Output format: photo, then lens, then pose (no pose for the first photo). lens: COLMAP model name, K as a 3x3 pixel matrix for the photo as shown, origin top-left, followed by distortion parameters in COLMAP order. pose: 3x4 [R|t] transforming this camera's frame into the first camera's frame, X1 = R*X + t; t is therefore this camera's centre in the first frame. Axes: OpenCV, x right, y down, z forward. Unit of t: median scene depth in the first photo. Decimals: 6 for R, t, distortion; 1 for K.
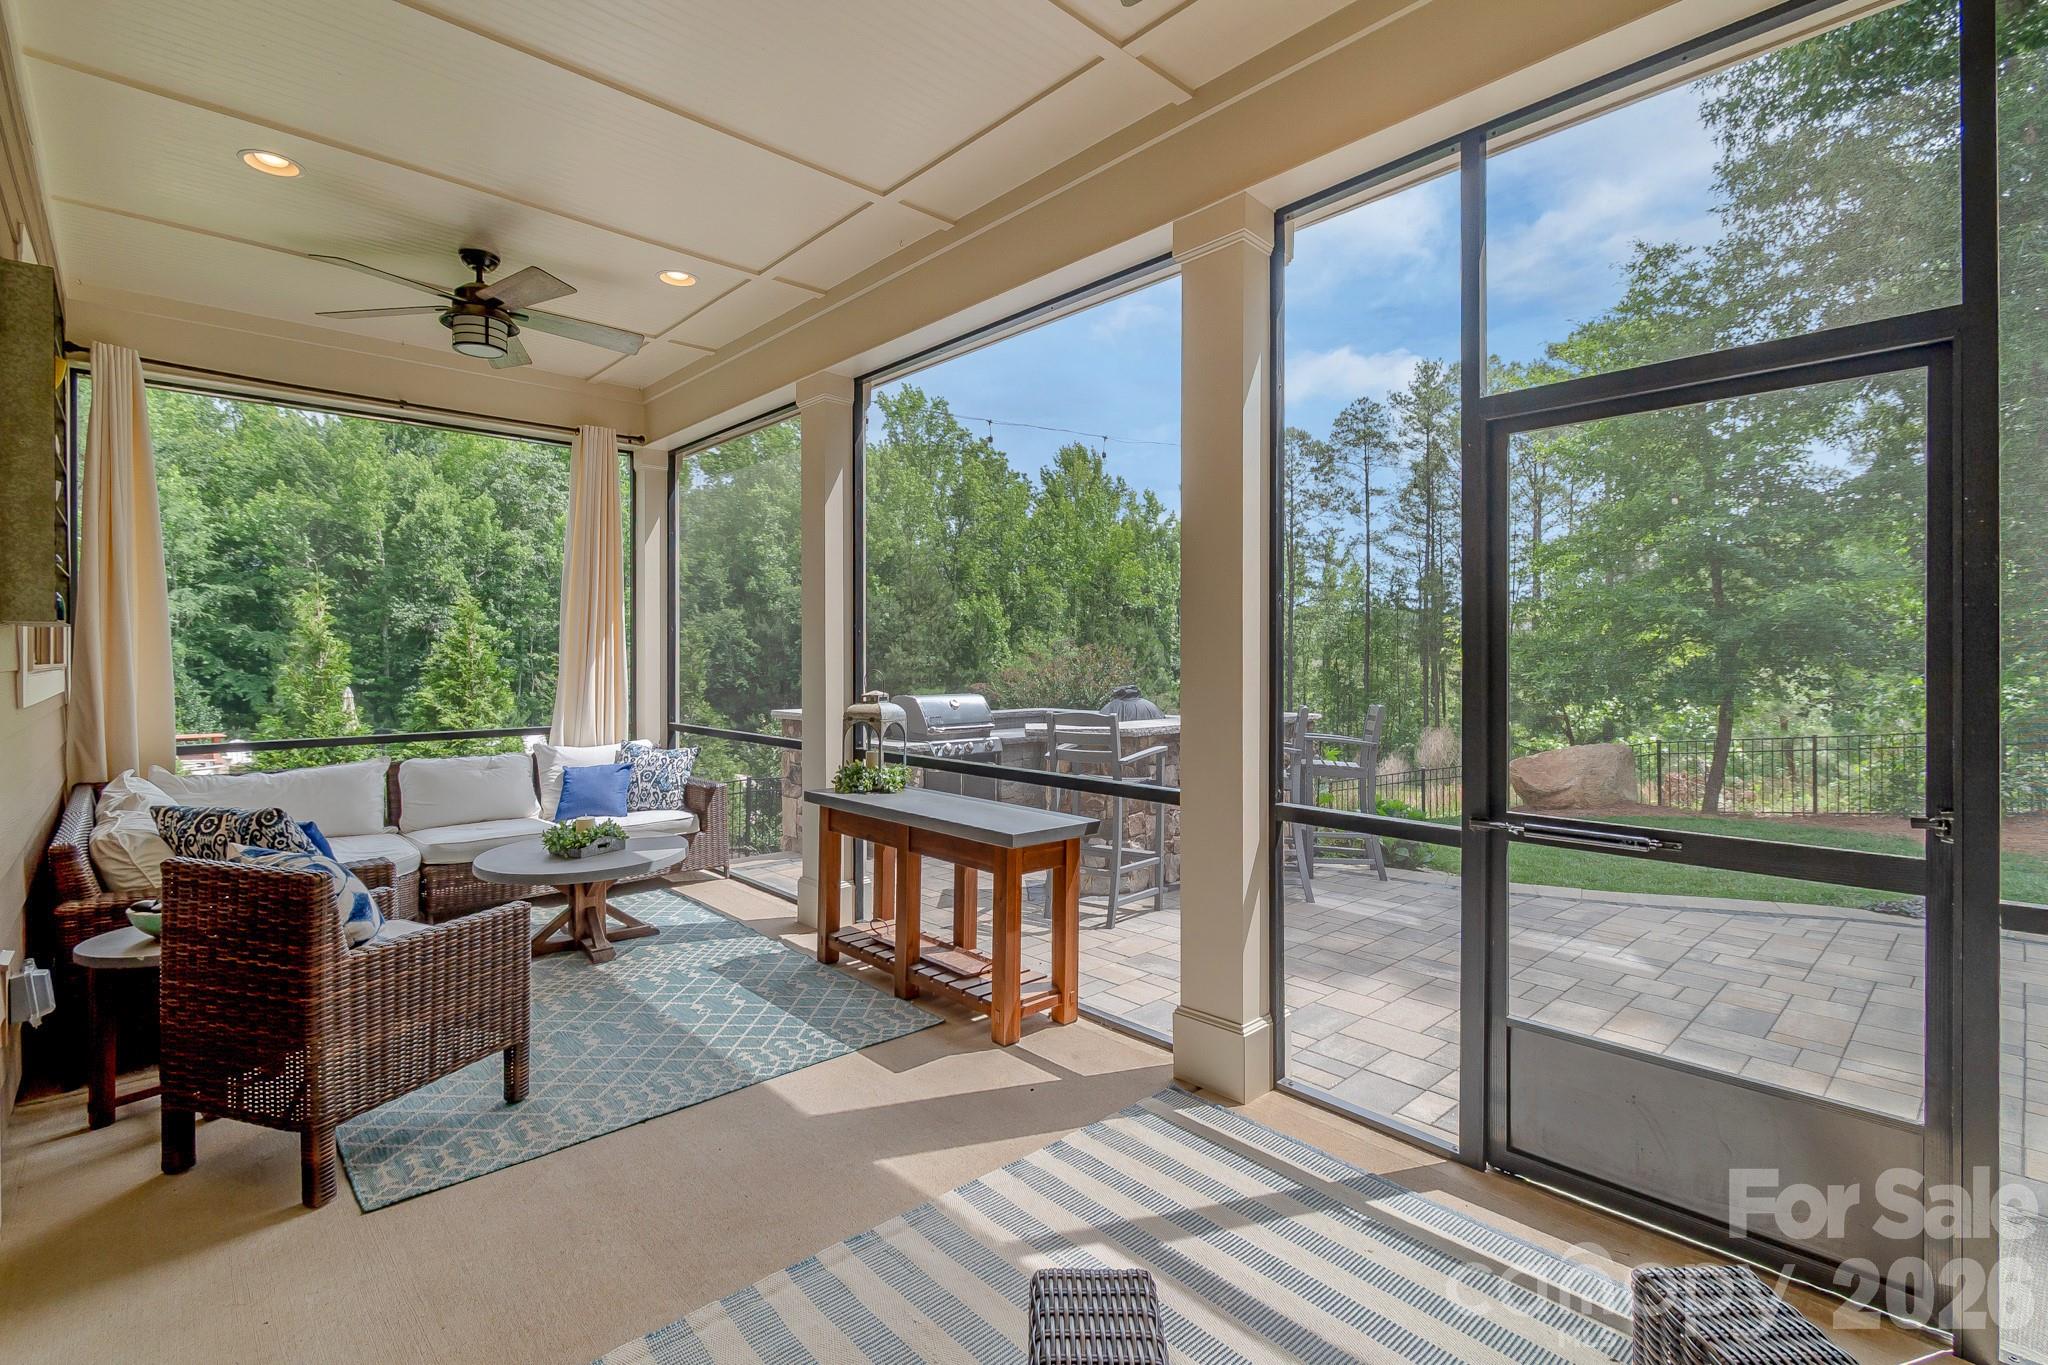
lens RADIAL K [[926.2, 0, 1015.0], [0, 926.2, 661.4], [0, 0, 1]] dist [0.001095, -0.002268]
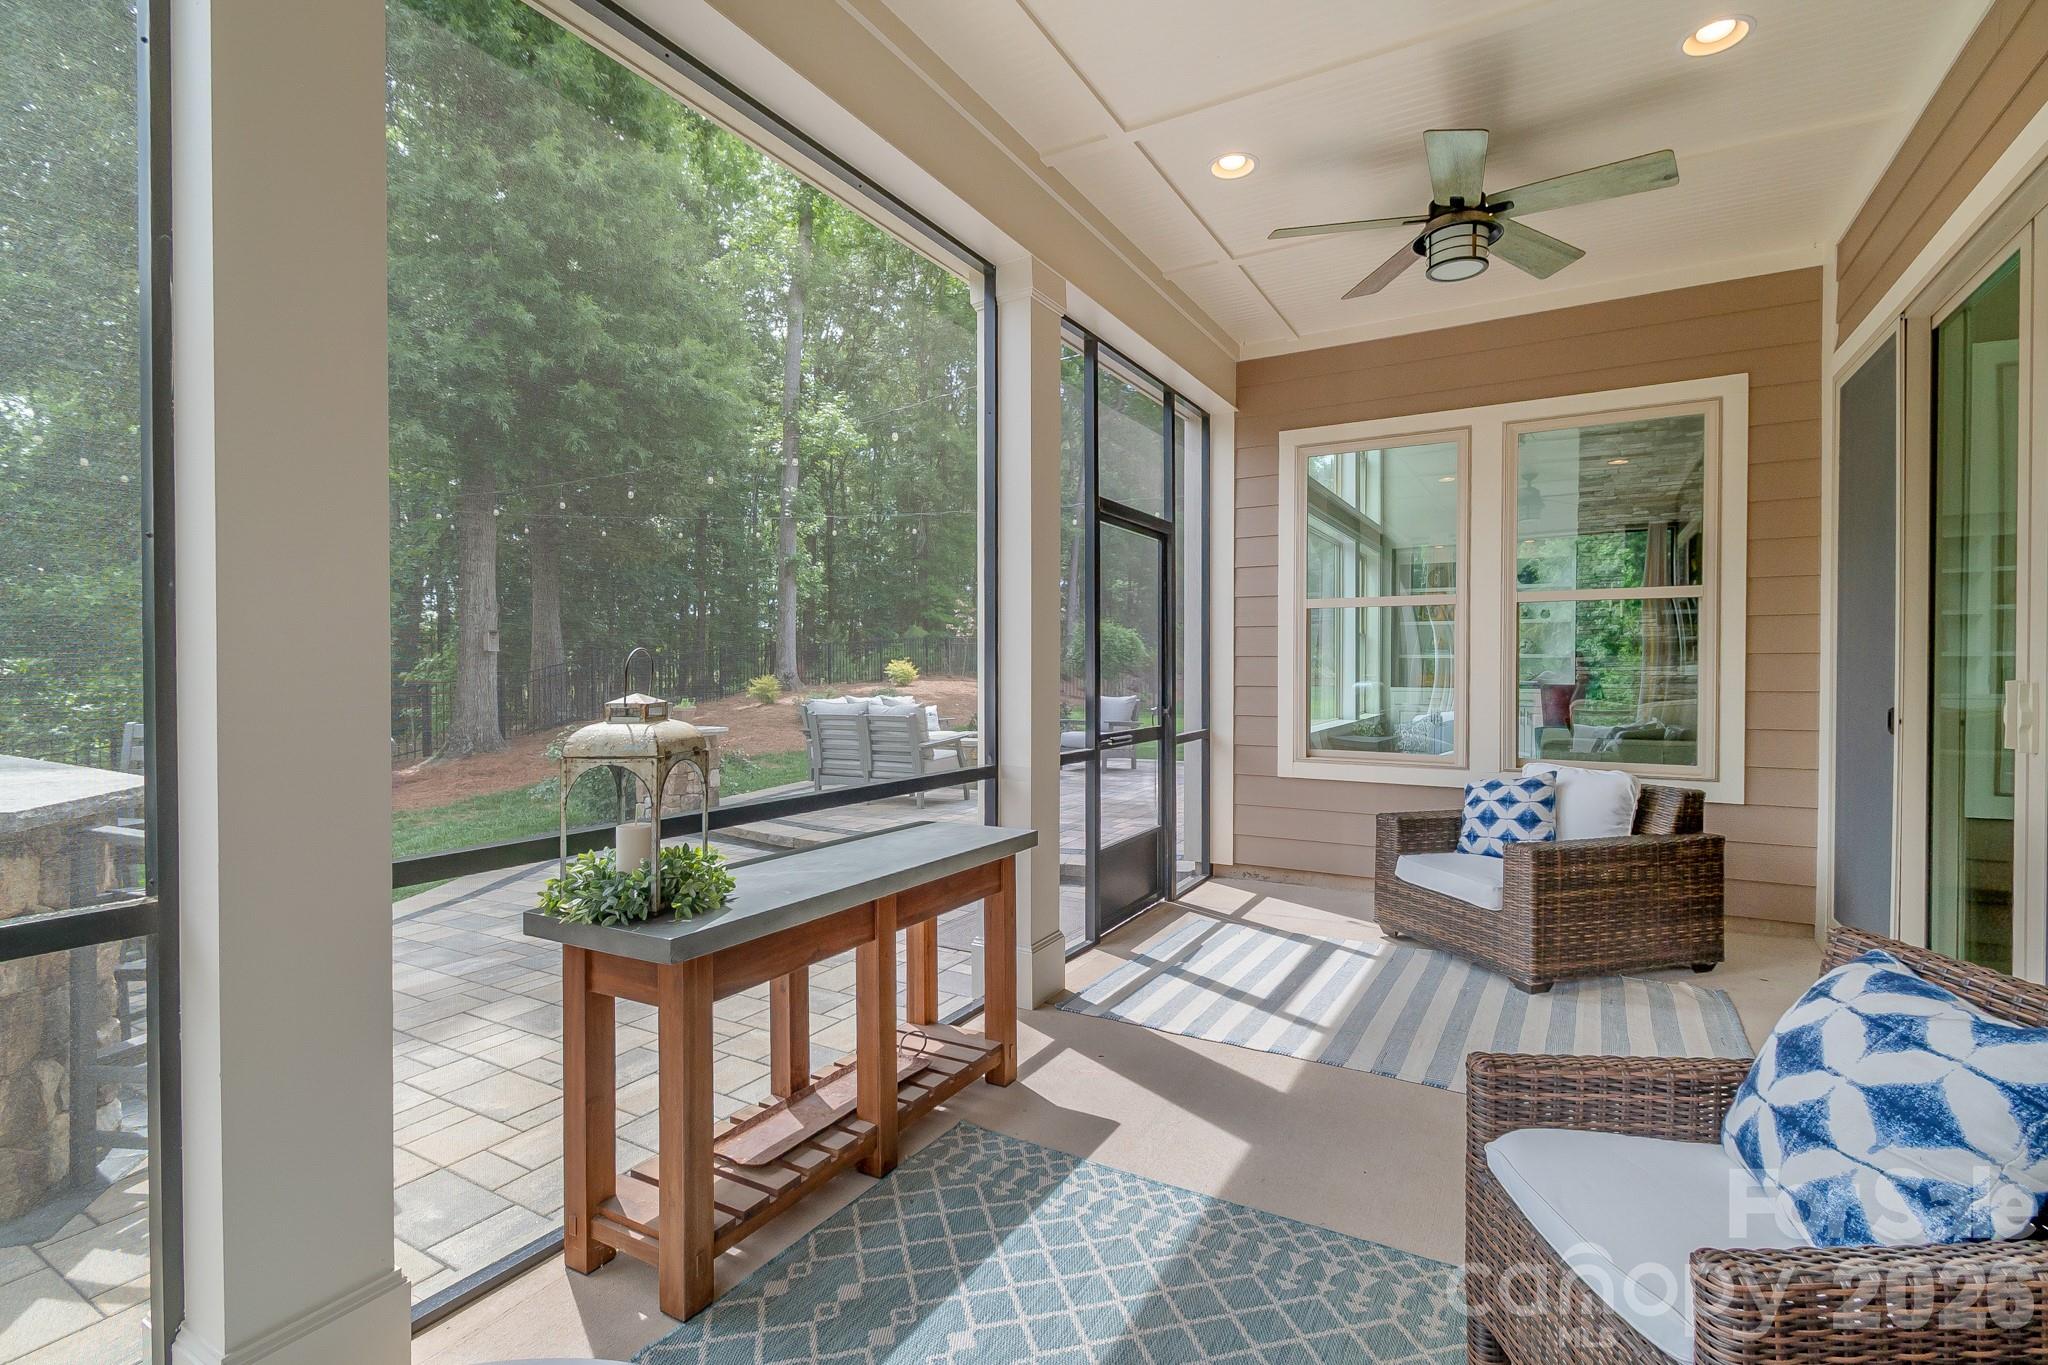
lens RADIAL K [[926.2, 0, 1016.7], [0, 926.2, 678.9], [0, 0, 1]] dist [0.001095, -0.002268]
pose [[-0.278498, -0.015591, 0.960310, -0.357980], [0.000868, 0.999864, 0.016485, 0.006410], [-0.960436, 0.005424, -0.278446, 0.516333]]
